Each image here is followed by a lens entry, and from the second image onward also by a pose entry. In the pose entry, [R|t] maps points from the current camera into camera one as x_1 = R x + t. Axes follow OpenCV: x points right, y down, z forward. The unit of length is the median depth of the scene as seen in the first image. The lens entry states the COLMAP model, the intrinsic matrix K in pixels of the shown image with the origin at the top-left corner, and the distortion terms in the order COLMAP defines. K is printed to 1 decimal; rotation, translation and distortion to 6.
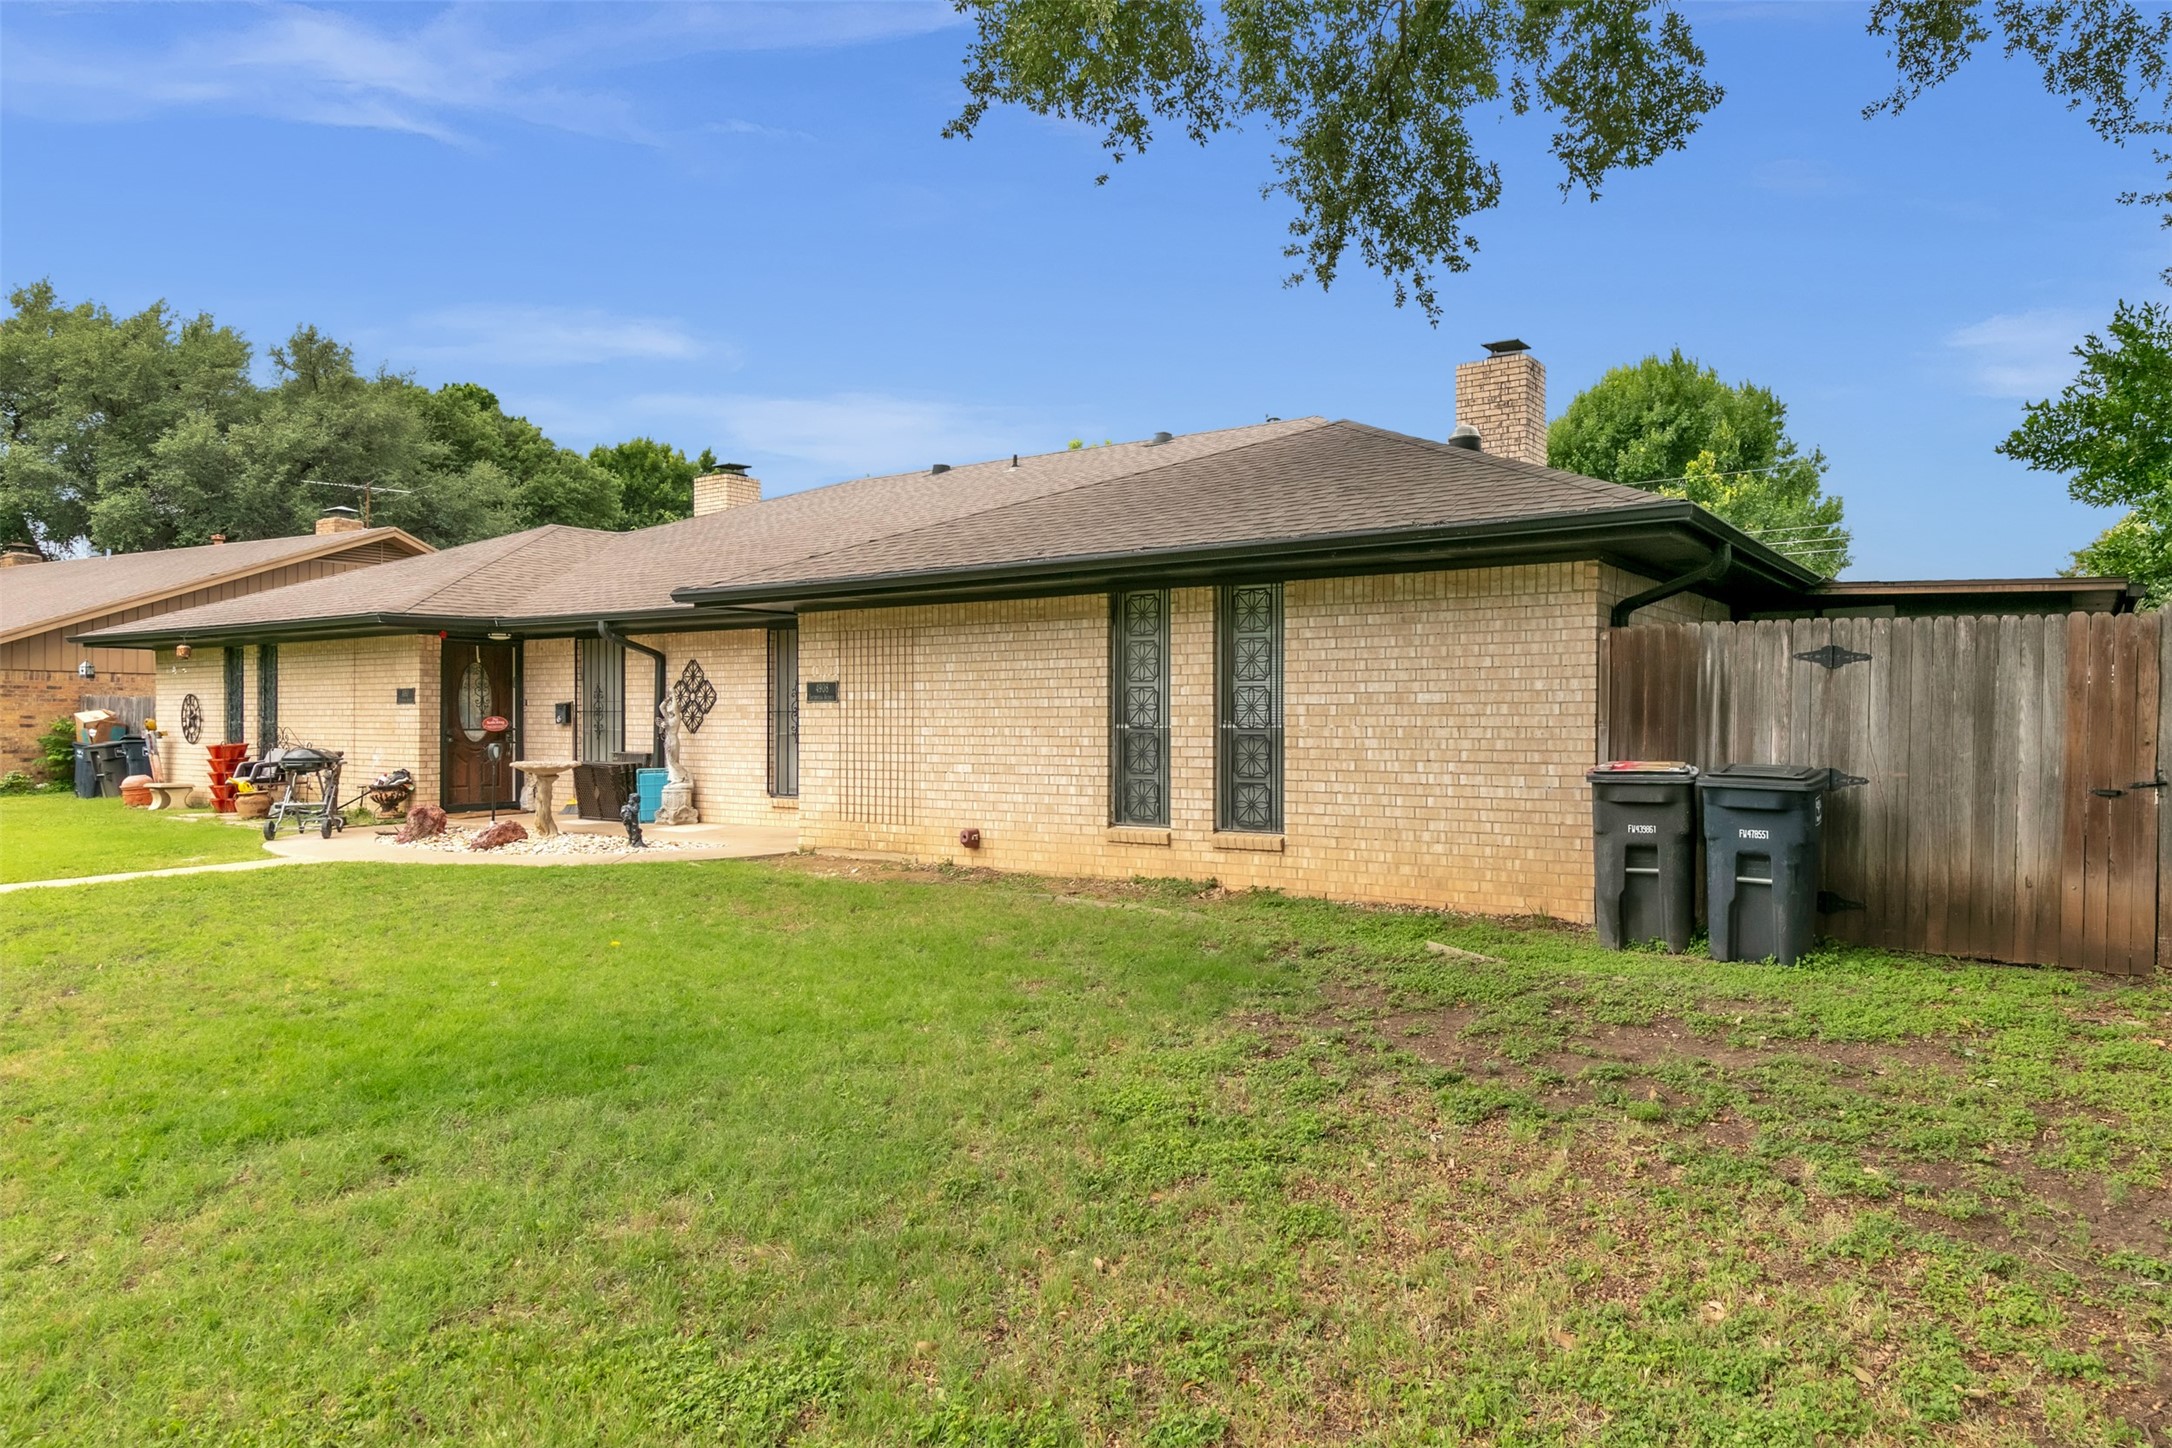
lens RADIAL K [[1032.4, 0, 1102.4], [0, 1032.4, 726.7], [0, 0, 1]] dist [0.008781, -0.000371]
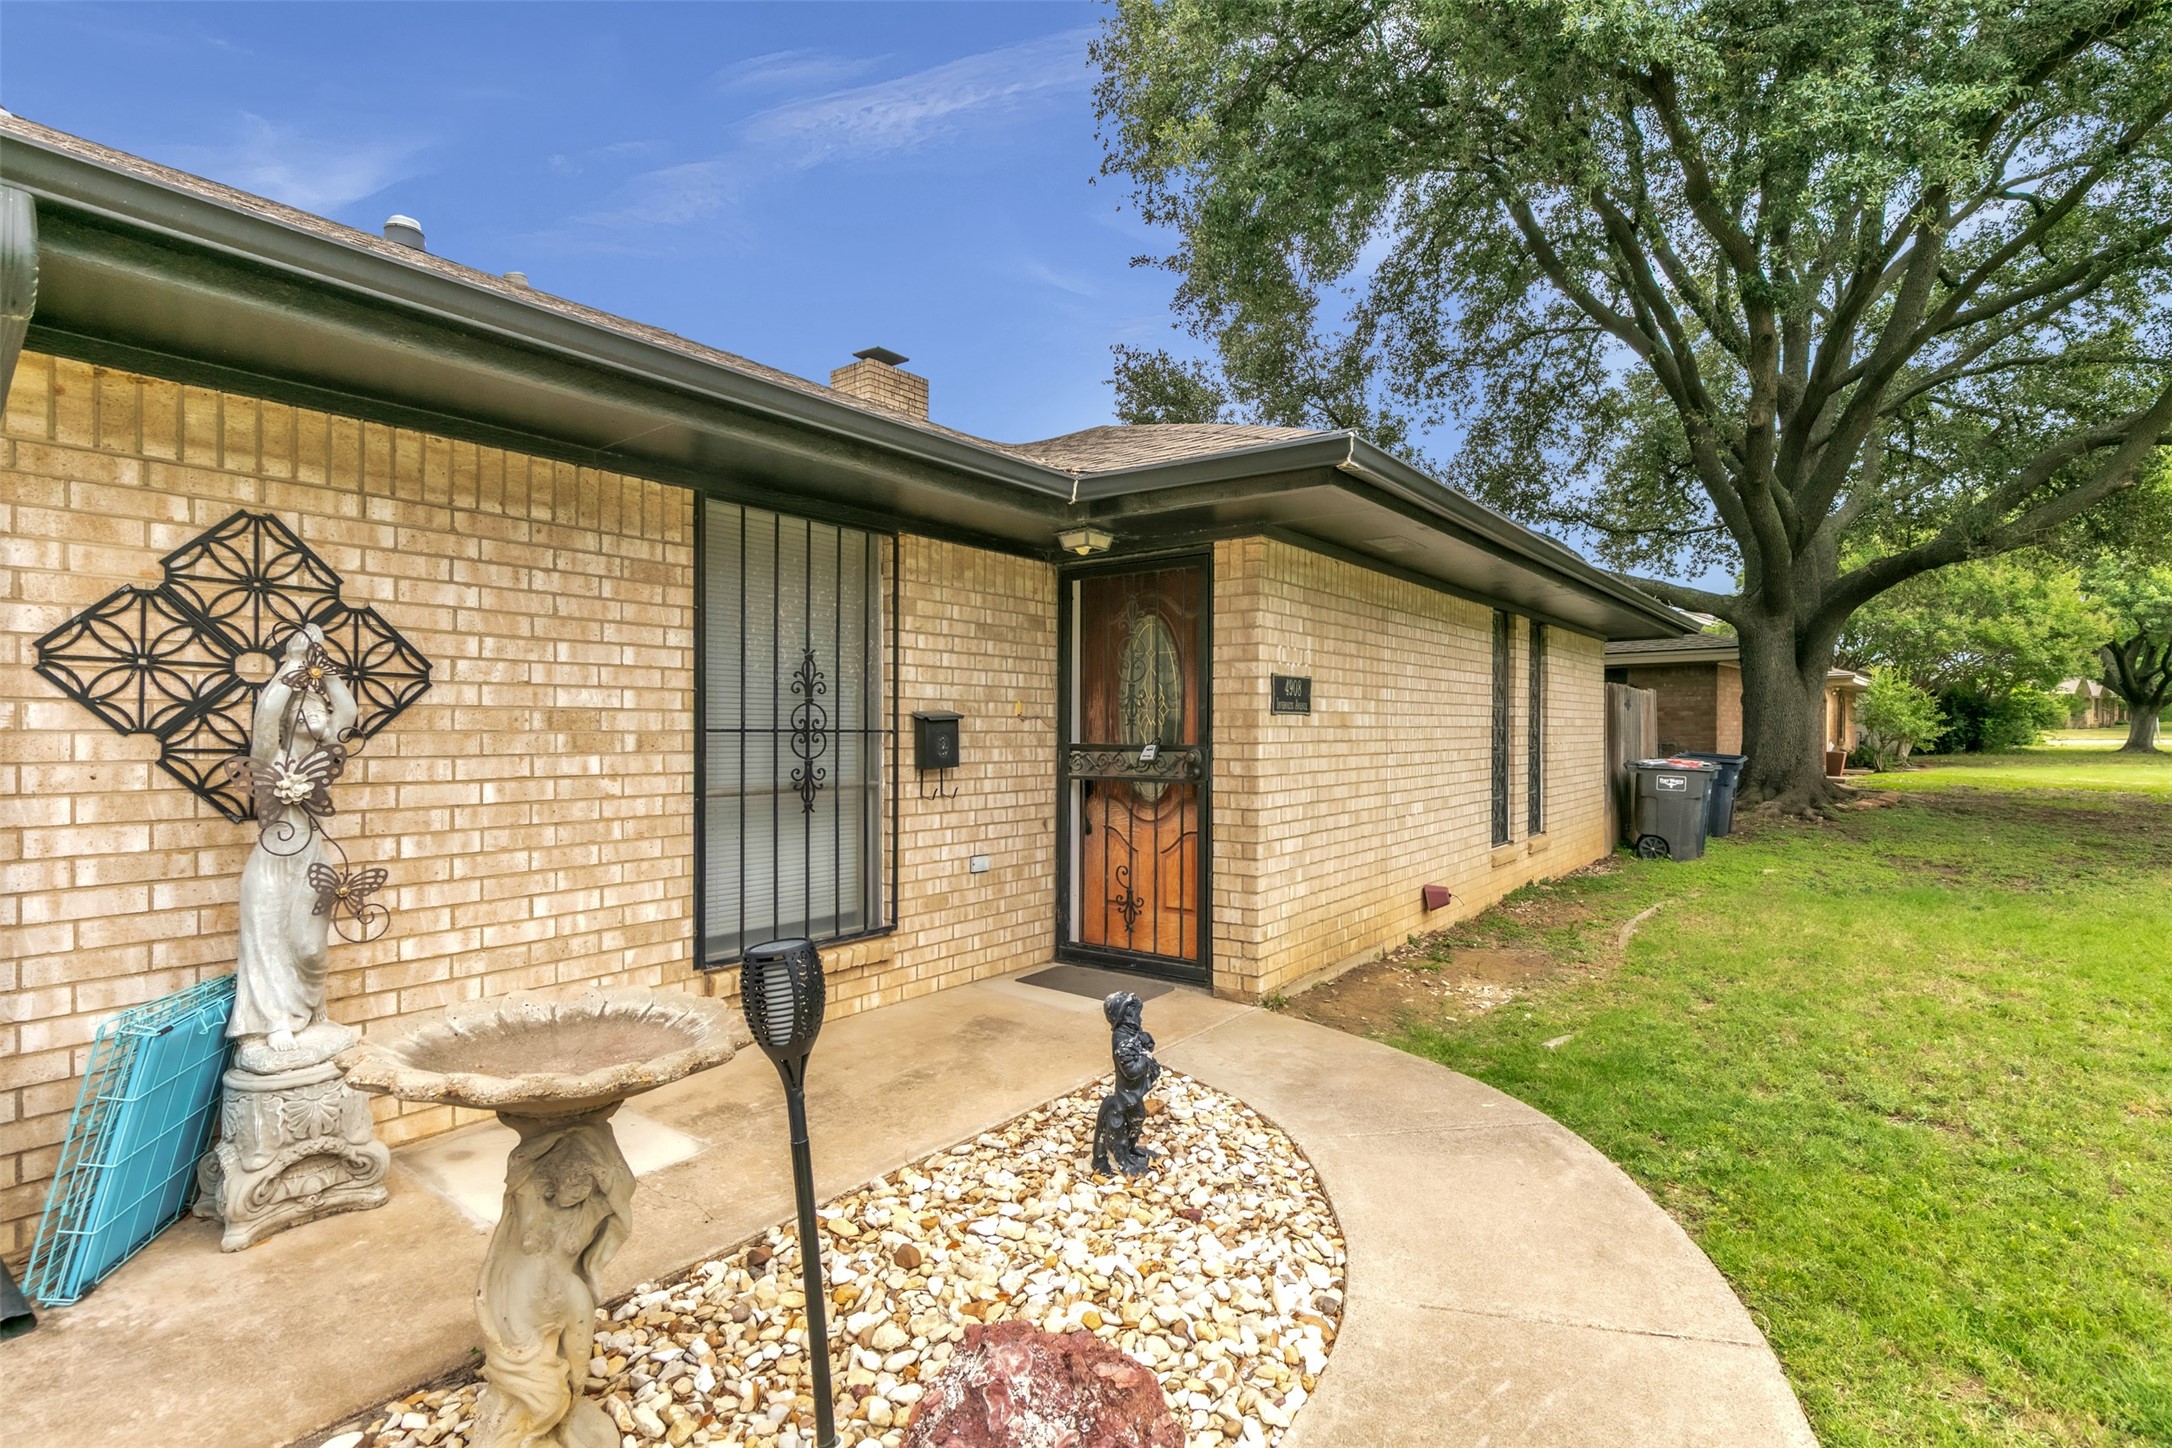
lens RADIAL K [[1032.4, 0, 1102.4], [0, 1032.4, 726.7], [0, 0, 1]] dist [0.008781, -0.000371]
pose [[0.115103, 0.004747, 0.993342, -0.993610], [0.012405, 0.999904, -0.006216, -0.018293], [-0.993276, 0.013038, 0.115033, 1.257215]]
